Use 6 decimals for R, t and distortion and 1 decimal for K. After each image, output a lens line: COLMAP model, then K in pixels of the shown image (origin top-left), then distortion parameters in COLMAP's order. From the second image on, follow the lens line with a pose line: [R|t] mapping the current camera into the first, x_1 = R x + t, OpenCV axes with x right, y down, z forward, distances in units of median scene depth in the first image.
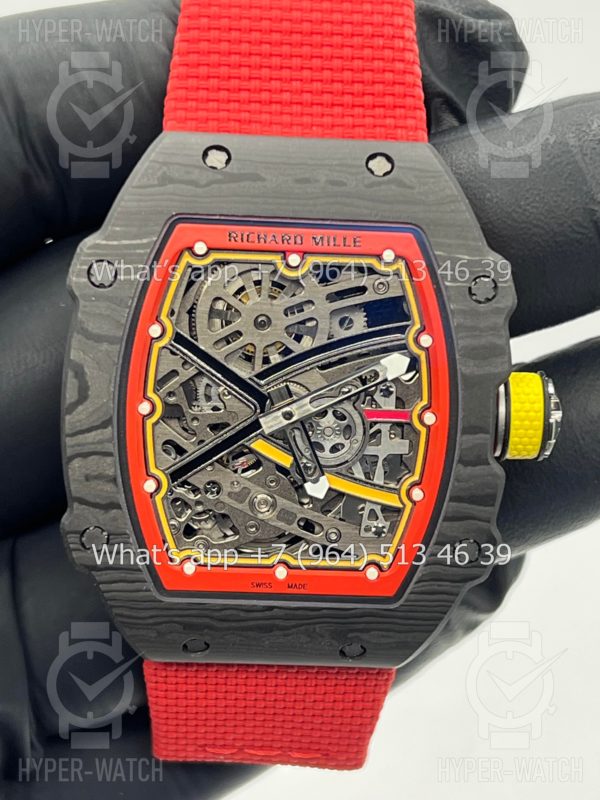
lens RADIAL K [[1902.1, 0, 299.0], [0, 1902.1, 401.2], [0, 0, 1]] dist [0.193091, 0.000000]
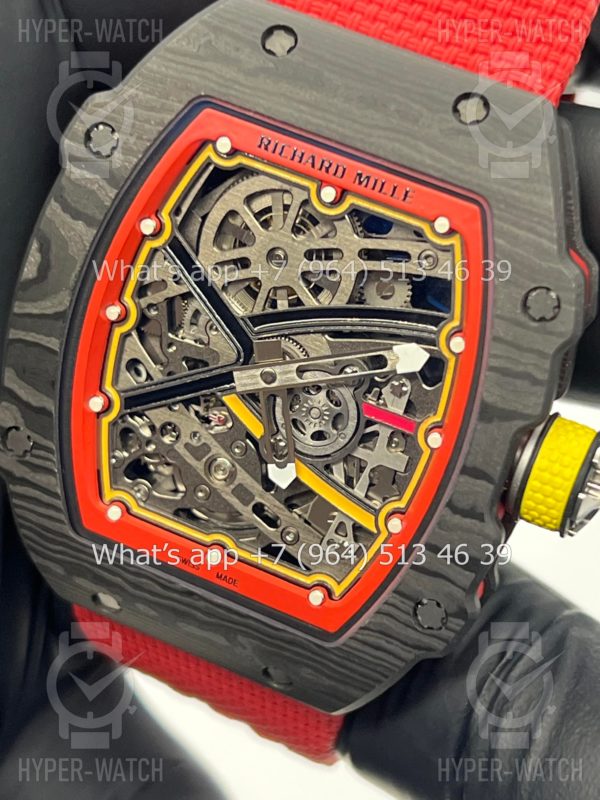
lens RADIAL K [[1902.1, 0, 299.3], [0, 1902.1, 398.3], [0, 0, 1]] dist [0.193091, 0.000000]
pose [[0.902786, 0.327924, -0.278287, 0.230670], [-0.304883, 0.944323, 0.123690, -0.087020], [0.303354, -0.026821, 0.952500, 0.237896]]
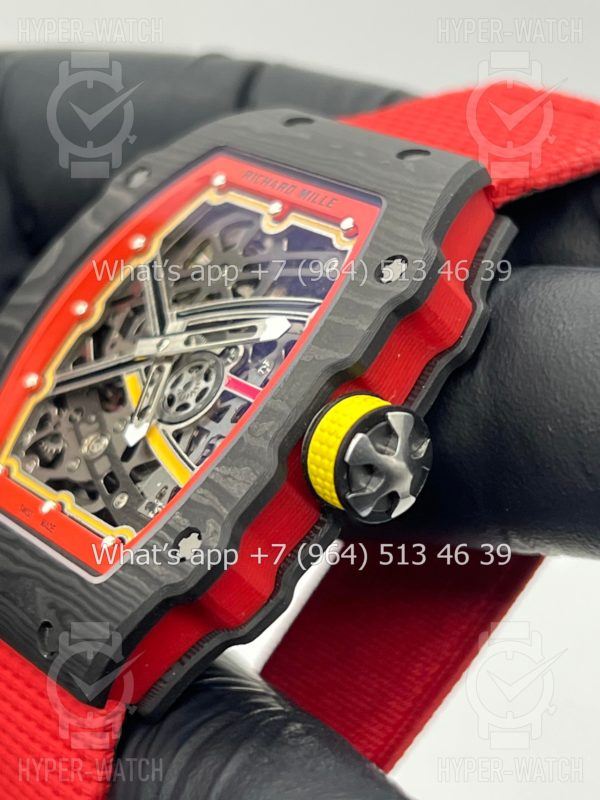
lens RADIAL K [[1902.1, 0, 297.8], [0, 1902.1, 401.9], [0, 0, 1]] dist [0.193091, 0.000000]
pose [[0.590038, 0.215252, -0.778152, 0.684254], [-0.644745, 0.705740, -0.293659, 0.231313], [0.485962, 0.674980, 0.555196, 0.575279]]
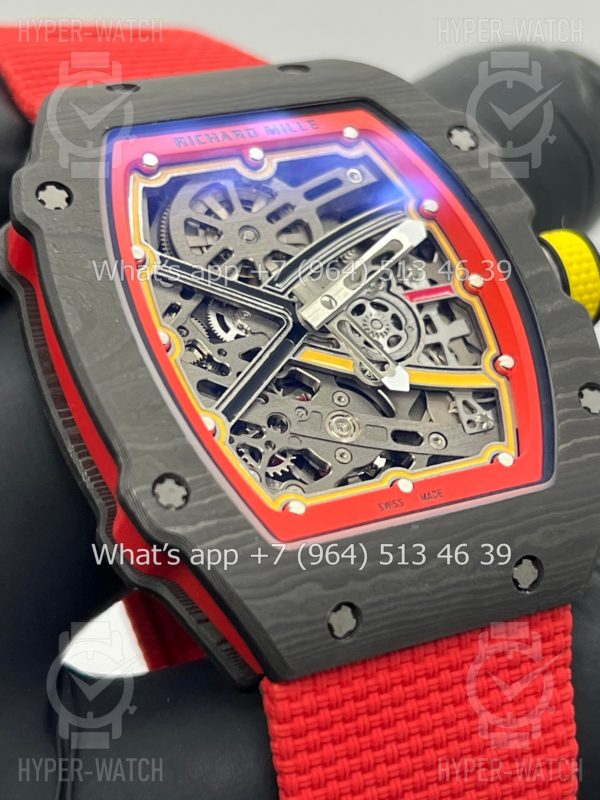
lens RADIAL K [[1902.1, 0, 296.2], [0, 1902.1, 404.3], [0, 0, 1]] dist [0.193091, 0.000000]
pose [[0.878490, -0.244496, 0.410458, -0.352473], [0.439071, 0.751843, -0.491883, 0.421909], [-0.188337, 0.612335, 0.767838, 0.413754]]
